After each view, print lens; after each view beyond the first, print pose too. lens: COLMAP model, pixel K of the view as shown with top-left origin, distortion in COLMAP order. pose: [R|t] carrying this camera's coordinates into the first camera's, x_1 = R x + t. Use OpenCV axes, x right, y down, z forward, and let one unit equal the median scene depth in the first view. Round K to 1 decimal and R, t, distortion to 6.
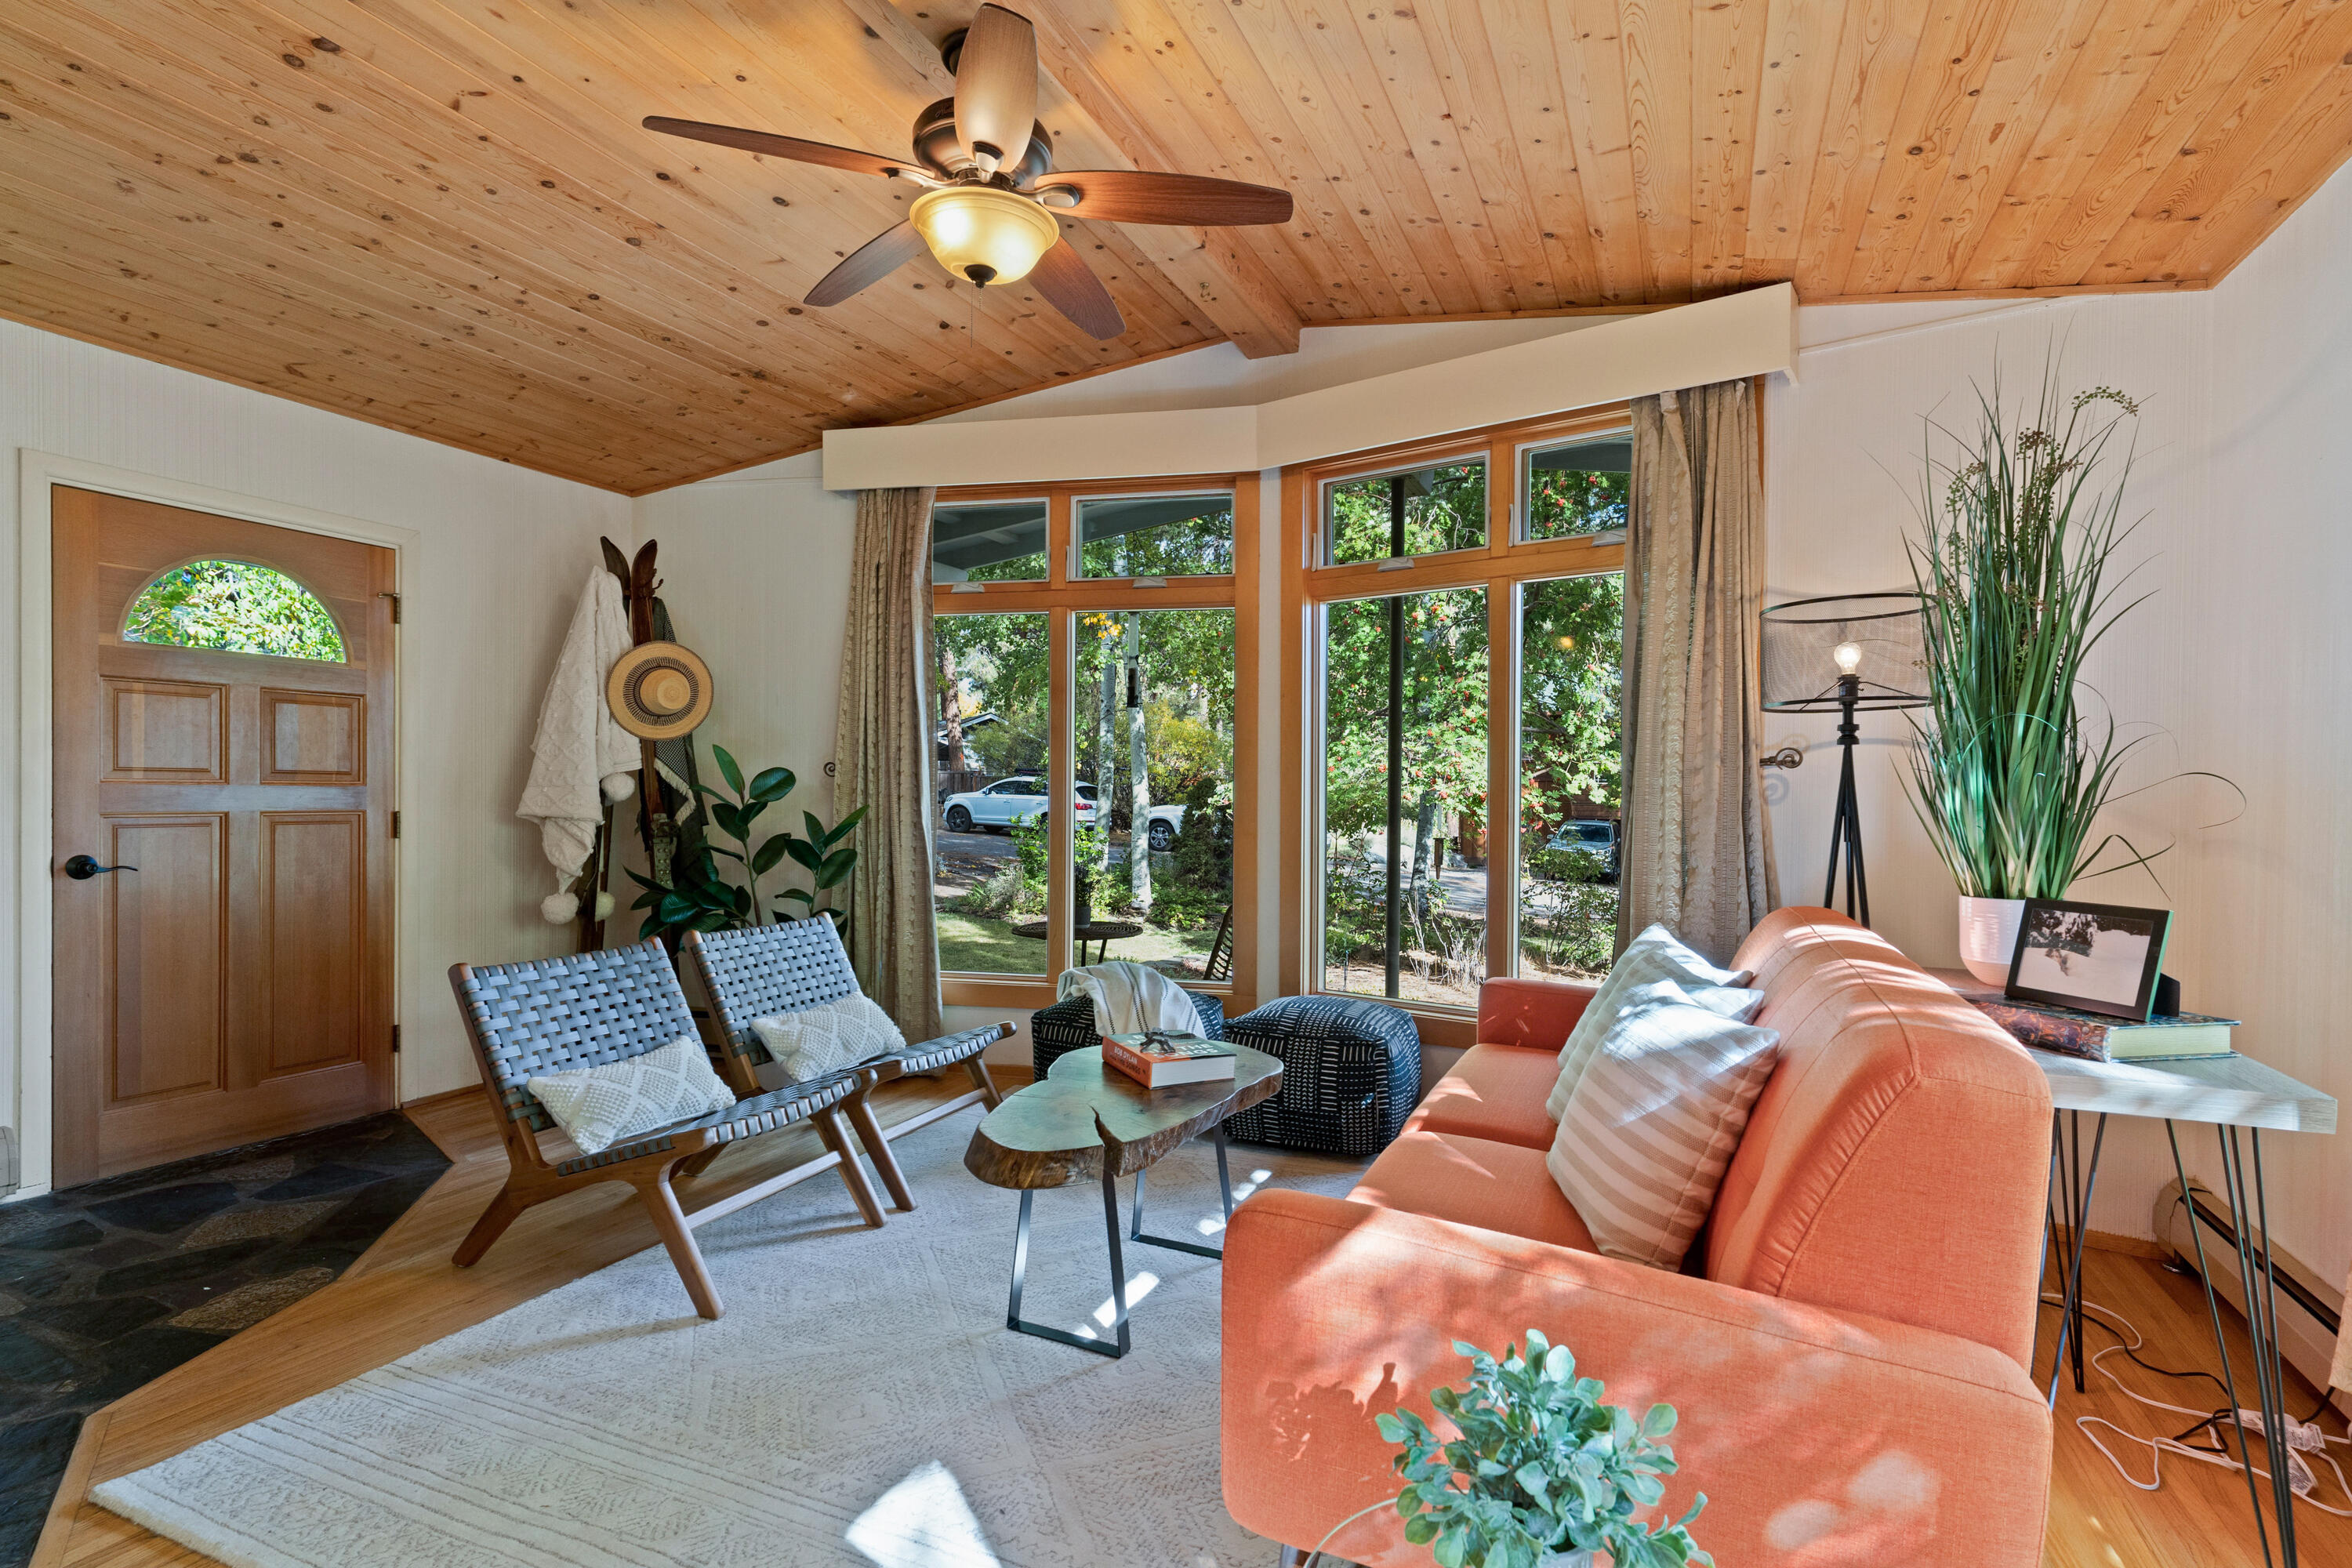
lens RADIAL K [[1126.7, 0, 1128.2], [0, 1126.7, 823.1], [0, 0, 1]] dist [0.001208, -0.000581]
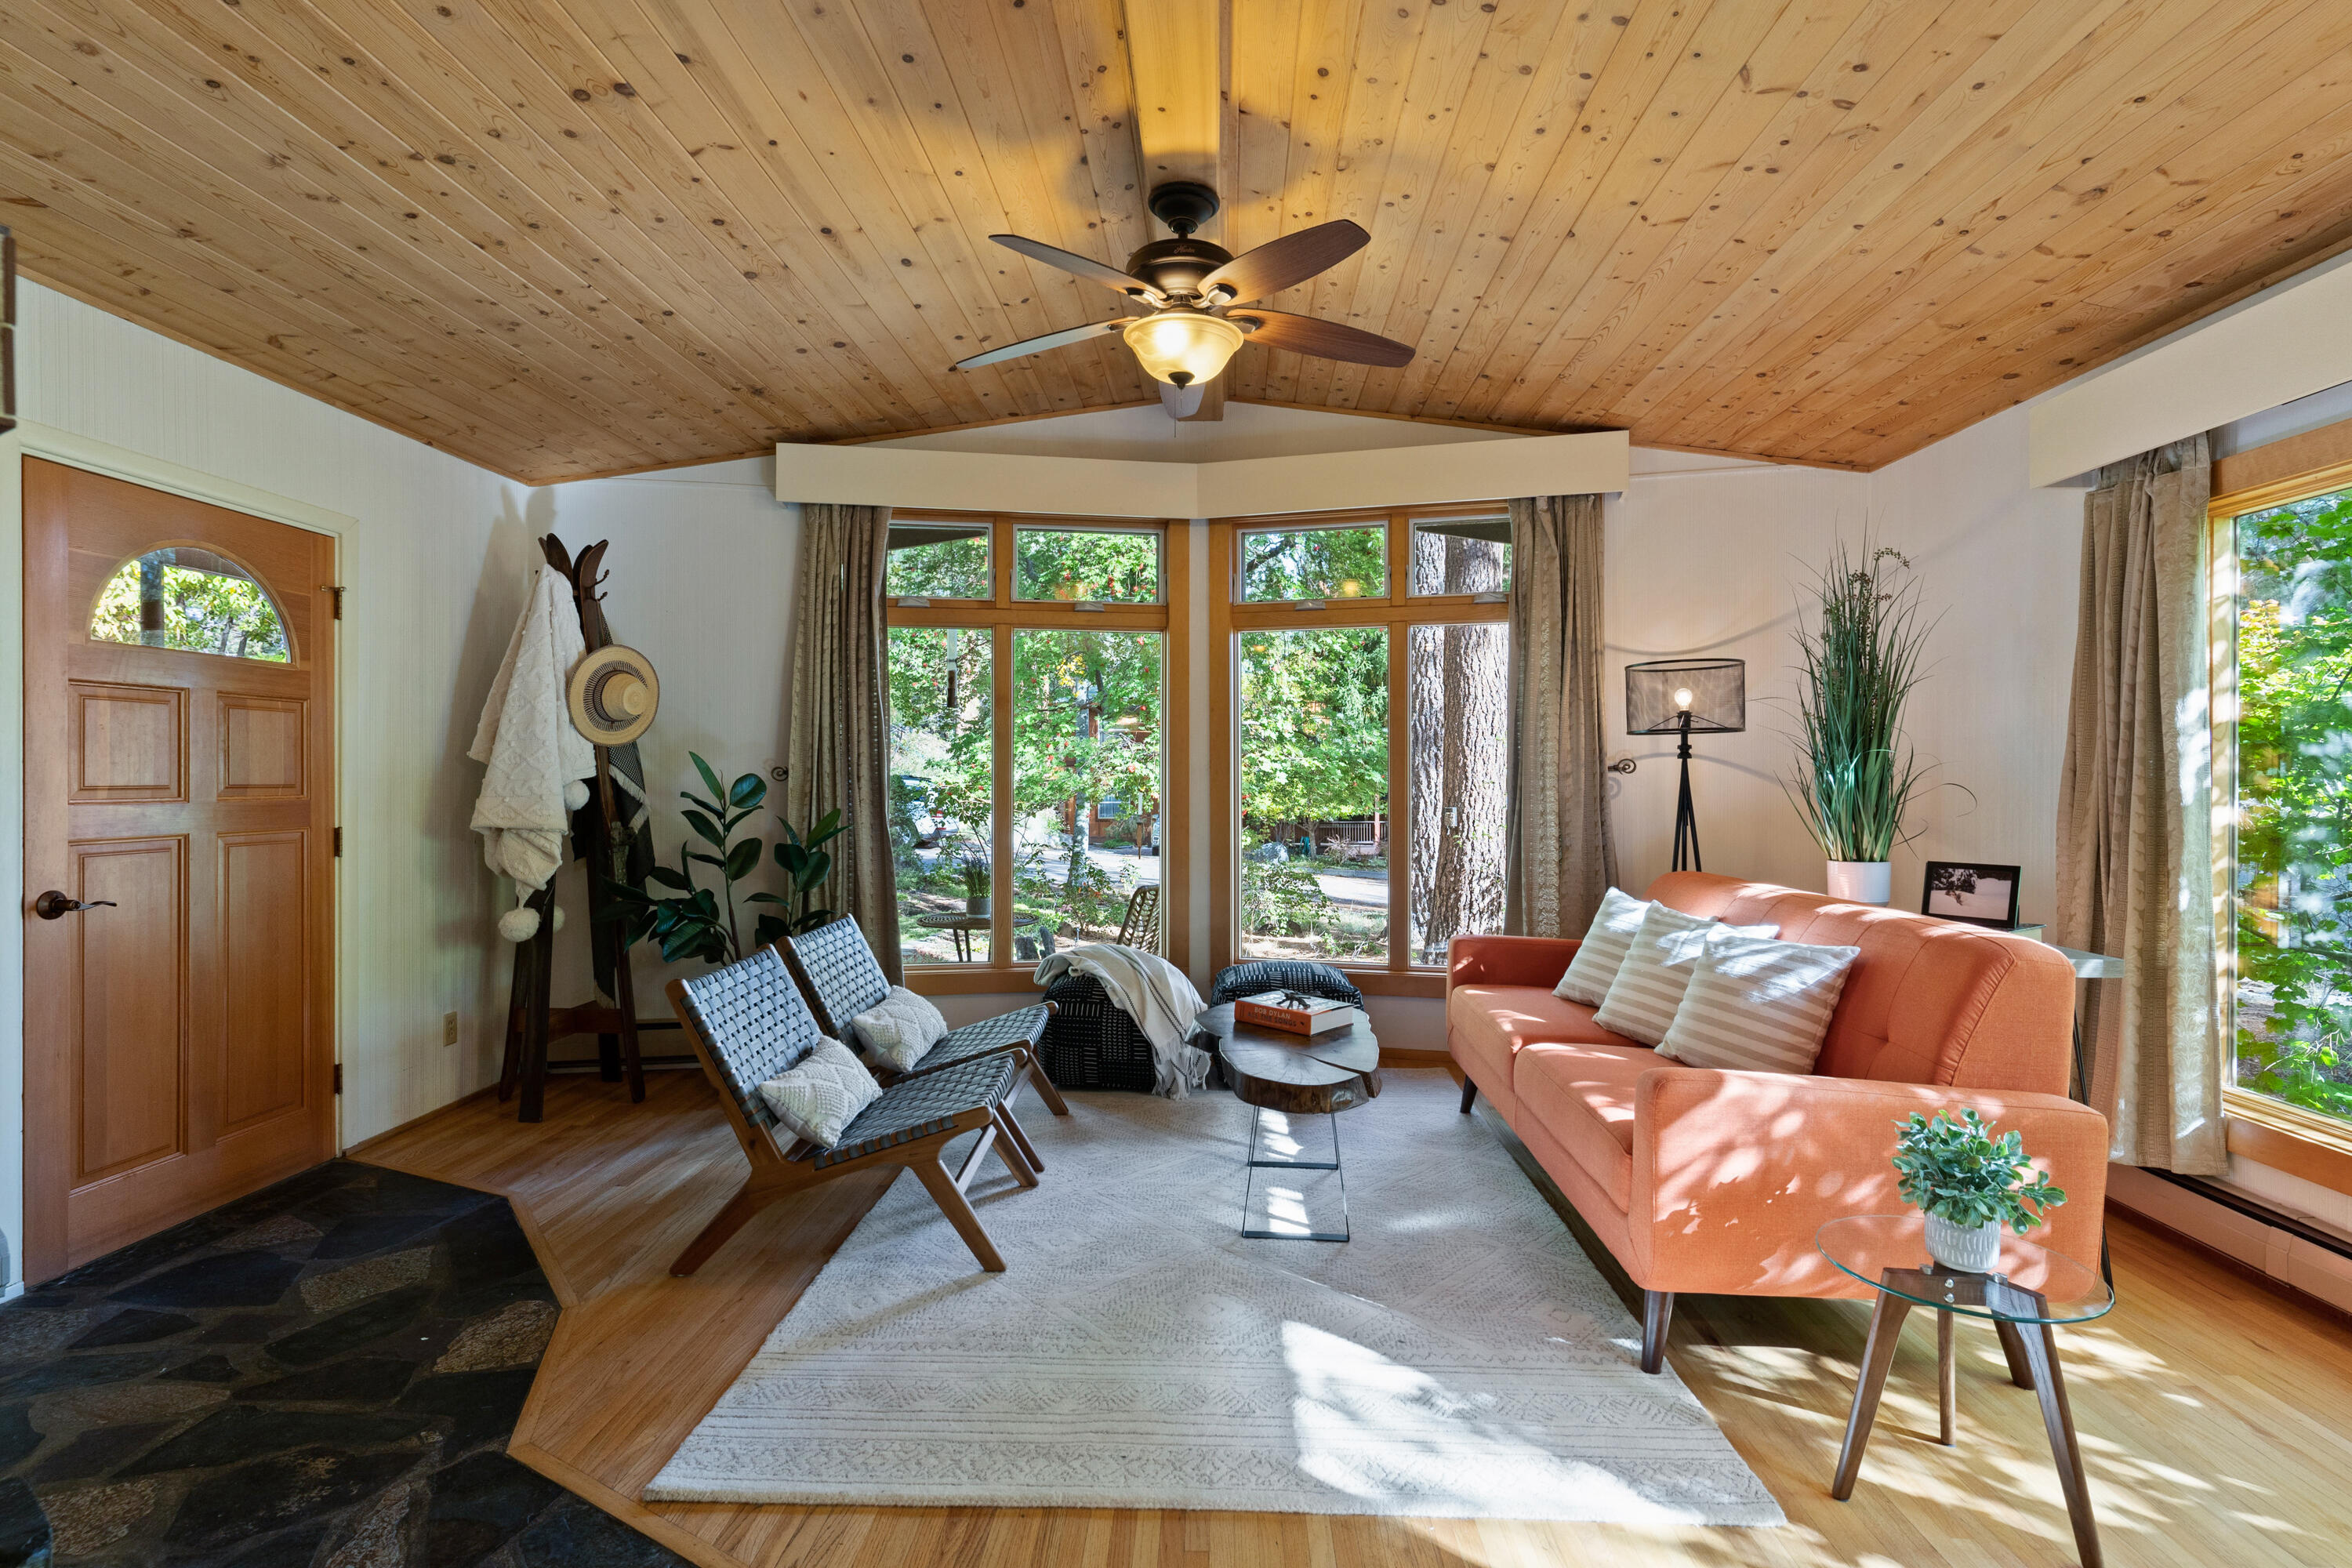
lens RADIAL K [[1126.7, 0, 1111.6], [0, 1126.7, 799.4], [0, 0, 1]] dist [0.001208, -0.000581]
pose [[0.934503, -0.016885, 0.355554, -0.474434], [0.018662, 0.999825, -0.001569, -0.023855], [-0.355465, 0.008102, 0.934655, -0.078746]]
